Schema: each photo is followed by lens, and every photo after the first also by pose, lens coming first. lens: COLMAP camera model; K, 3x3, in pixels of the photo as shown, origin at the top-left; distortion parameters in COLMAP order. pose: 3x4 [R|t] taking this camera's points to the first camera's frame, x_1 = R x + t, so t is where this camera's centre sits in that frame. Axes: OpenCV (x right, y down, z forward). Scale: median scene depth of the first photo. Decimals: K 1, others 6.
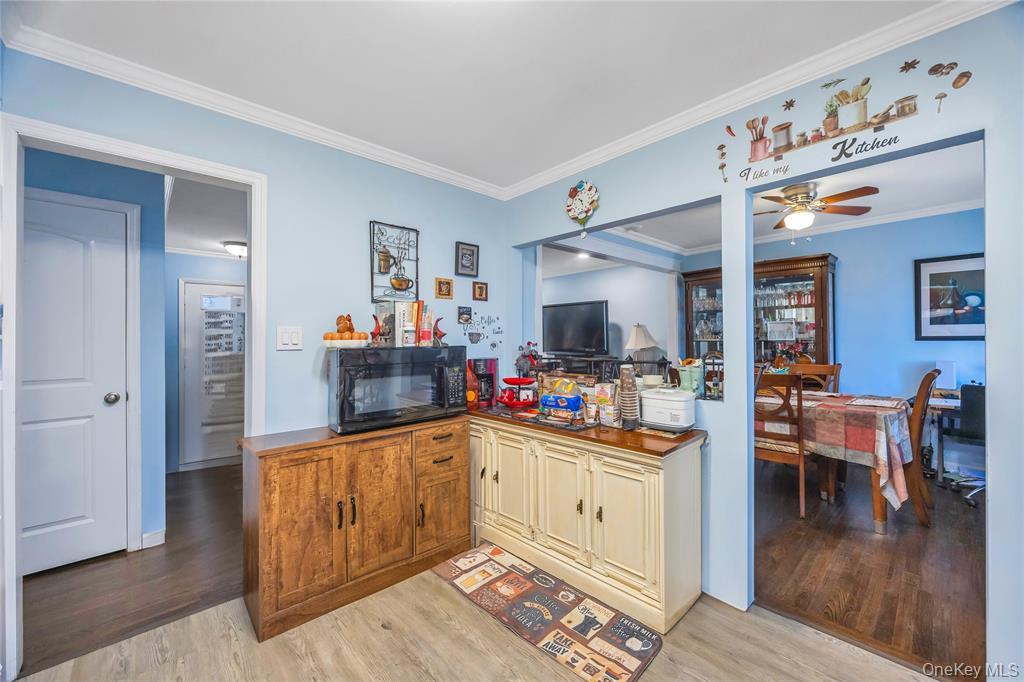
lens RADIAL K [[395.5, 0, 516.6], [0, 395.5, 338.6], [0, 0, 1]] dist [0.002837, 0.000115]
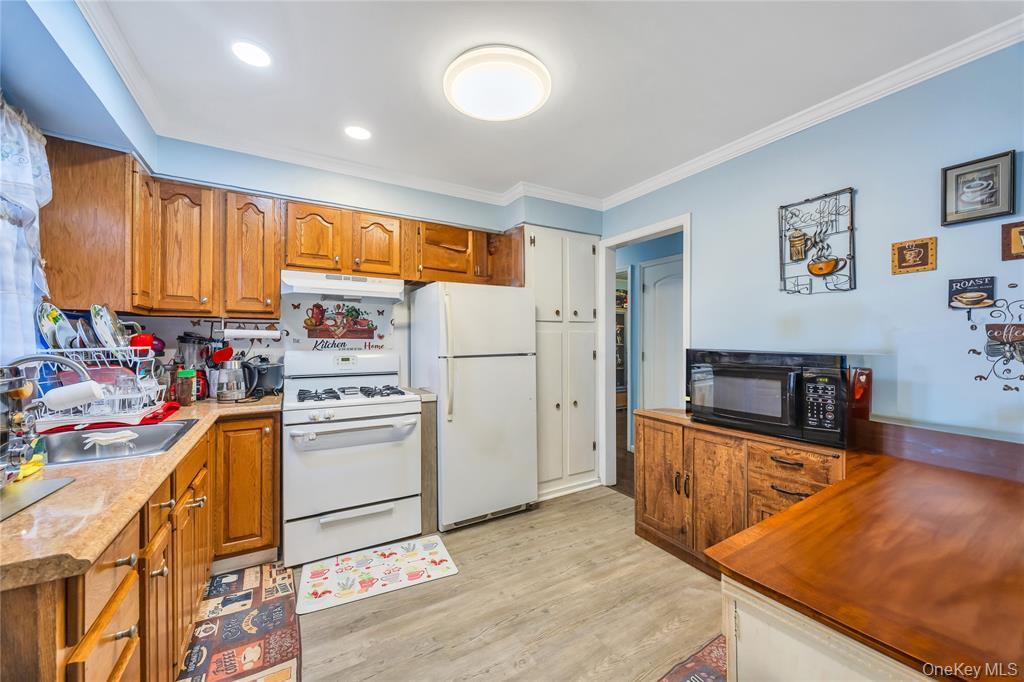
lens RADIAL K [[400.1, 0, 528.3], [0, 400.1, 342.0], [0, 0, 1]] dist [-0.001790, 0.000018]
pose [[-0.202172, 0.012202, -0.979274, 0.649593], [0.009758, 0.999898, 0.010444, -0.003572], [0.979301, -0.007444, -0.202270, 0.615369]]
